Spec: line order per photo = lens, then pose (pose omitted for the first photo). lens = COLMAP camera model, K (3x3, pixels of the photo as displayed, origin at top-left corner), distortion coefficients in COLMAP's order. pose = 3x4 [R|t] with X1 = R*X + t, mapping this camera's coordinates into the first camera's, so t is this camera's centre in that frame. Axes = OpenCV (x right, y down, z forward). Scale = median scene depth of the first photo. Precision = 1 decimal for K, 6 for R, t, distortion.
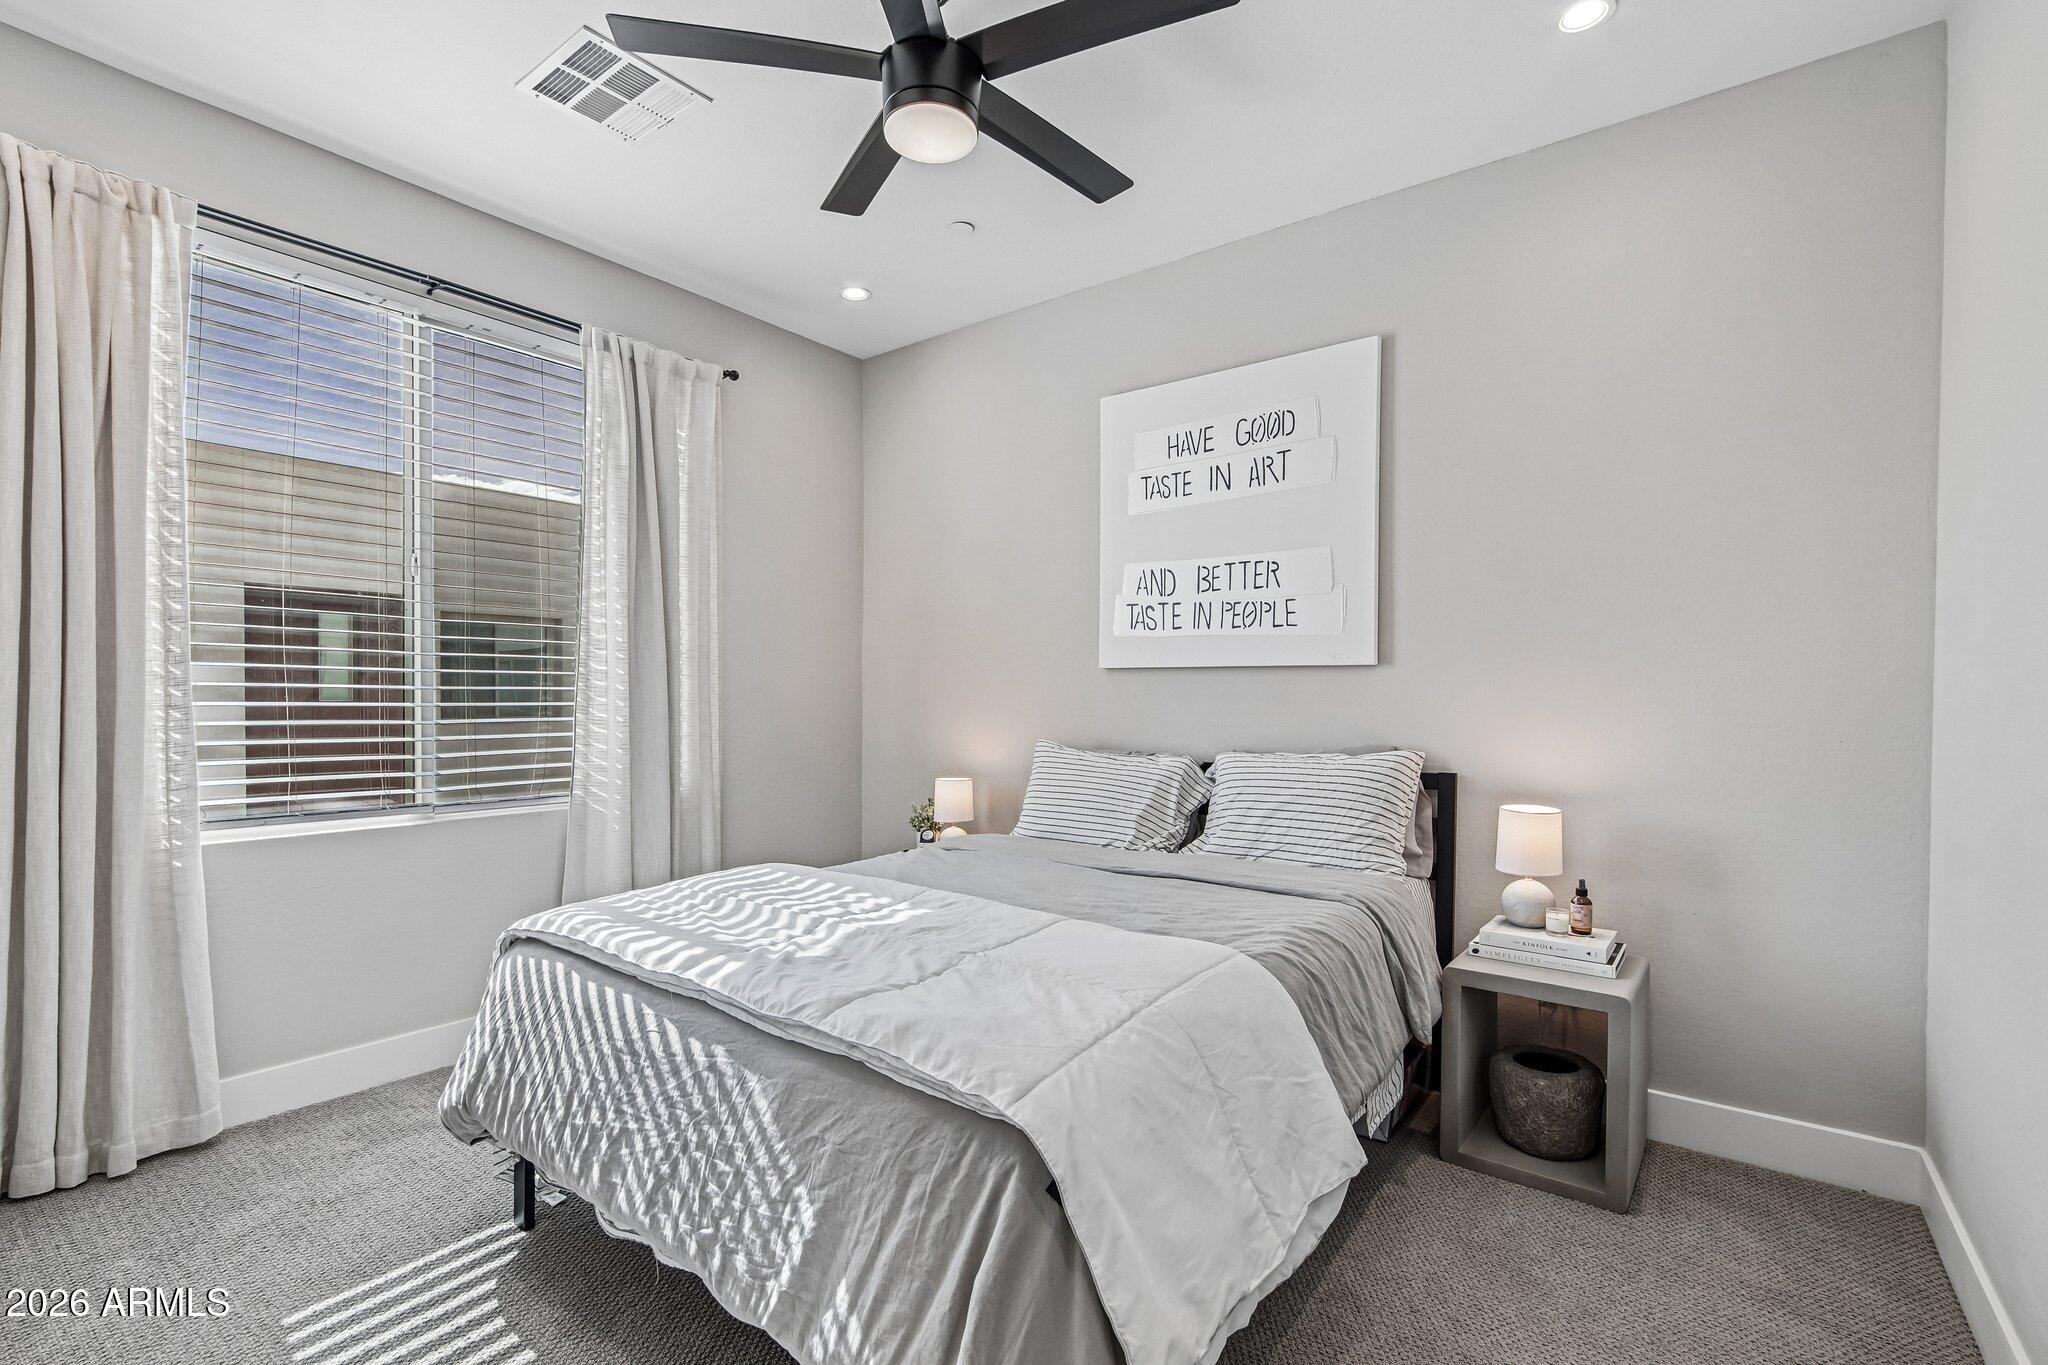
lens RADIAL K [[930.4, 0, 1018.1], [0, 930.4, 693.4], [0, 0, 1]] dist [-0.015626, 0.003544]
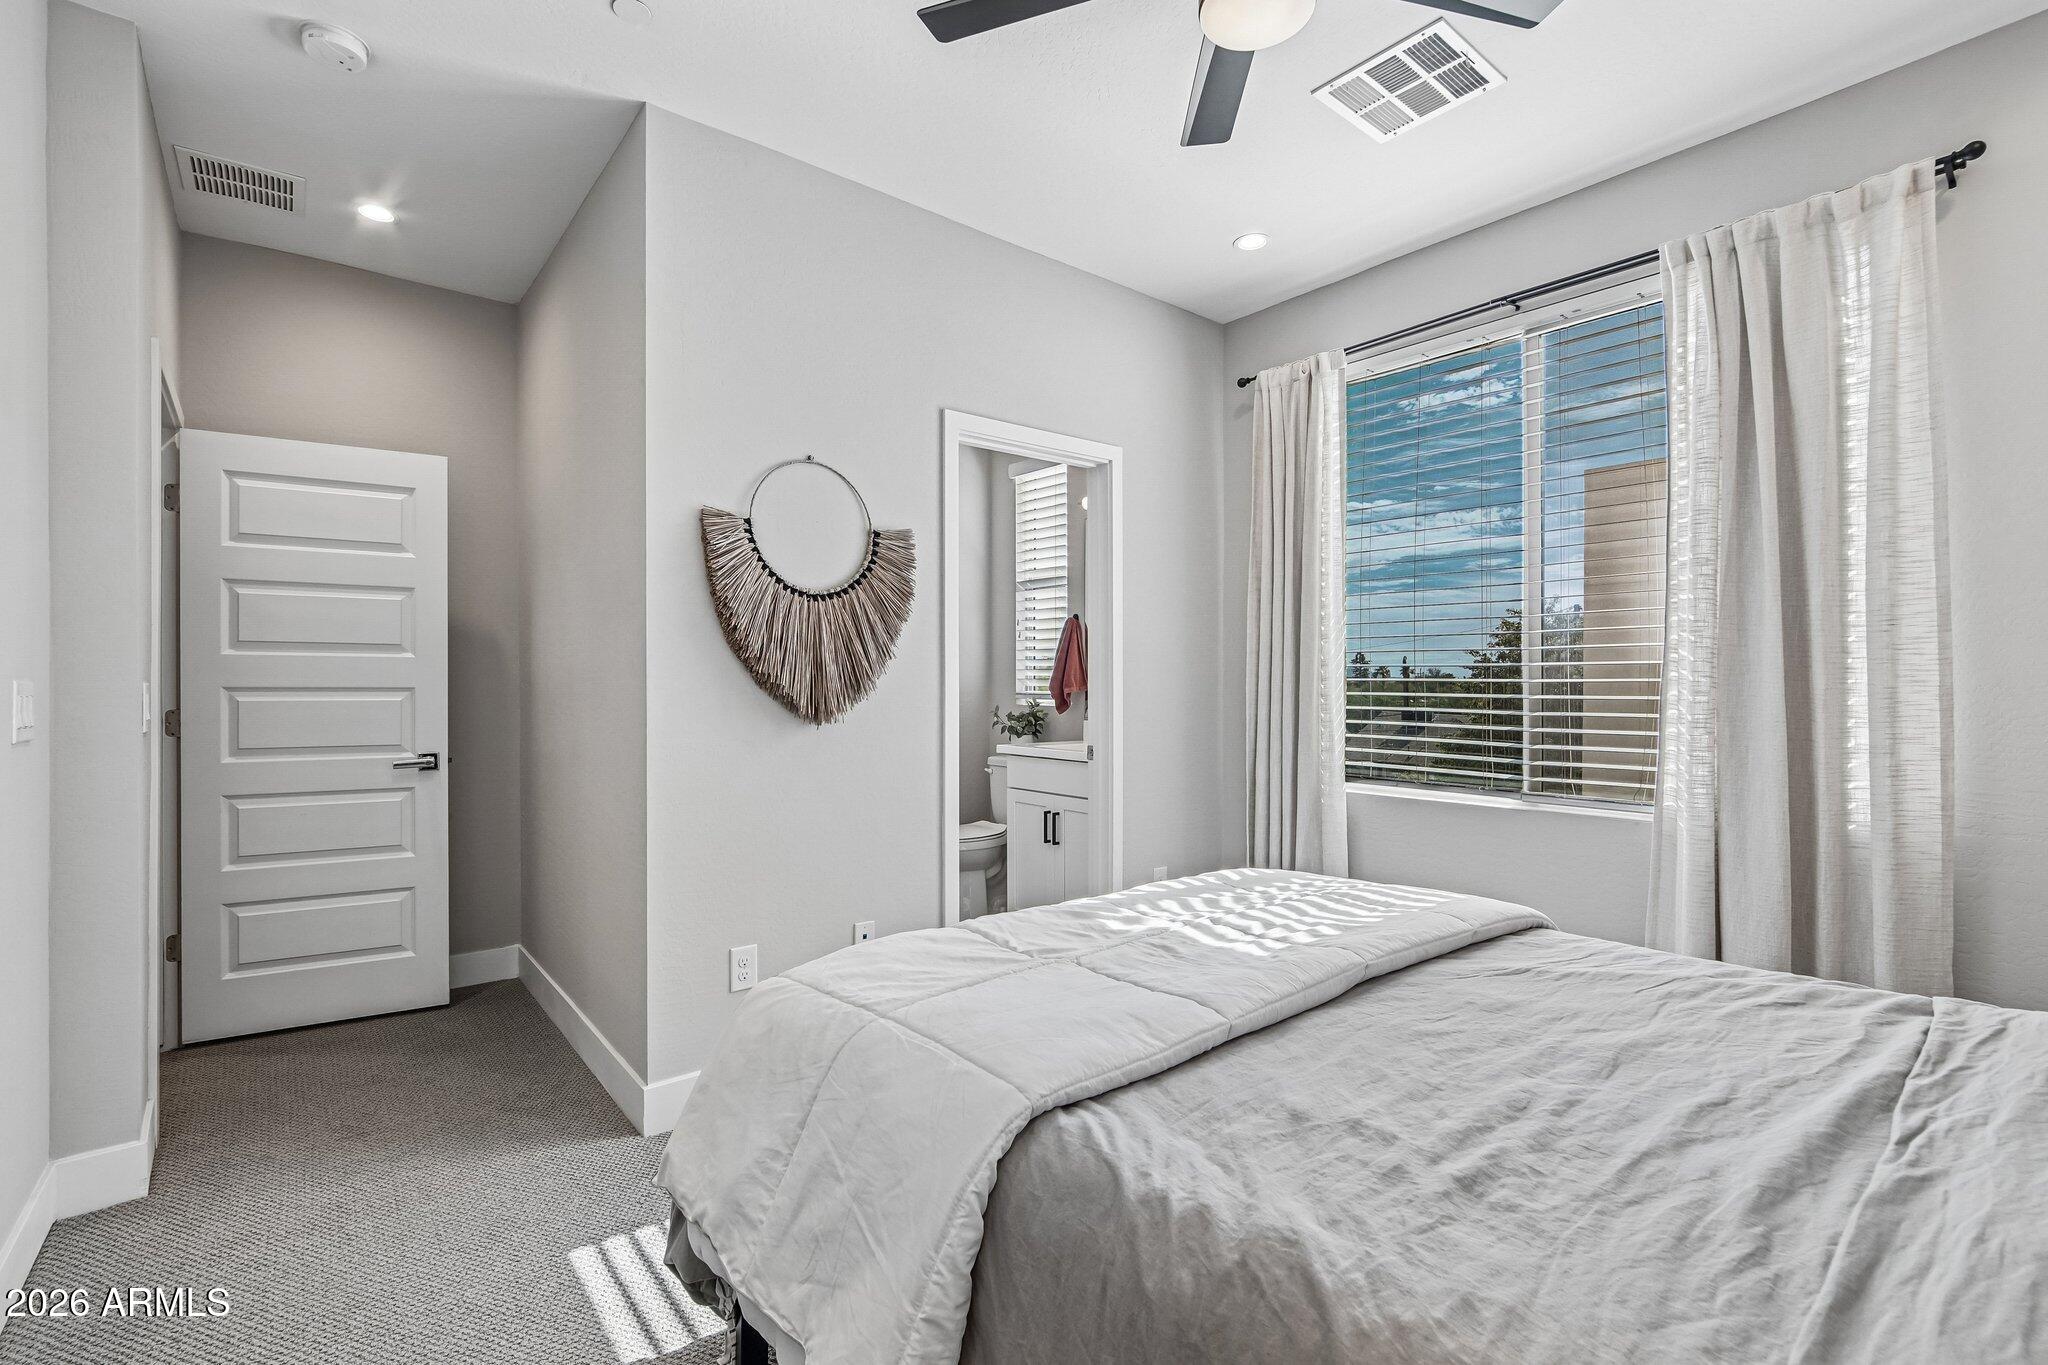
lens RADIAL K [[930.4, 0, 1023.0], [0, 930.4, 681.4], [0, 0, 1]] dist [-0.015626, 0.003544]
pose [[-0.244633, -0.004975, -0.969603, 0.580905], [-0.000704, 0.999987, -0.004953, -0.000496], [0.969615, -0.000529, -0.244634, 0.778331]]
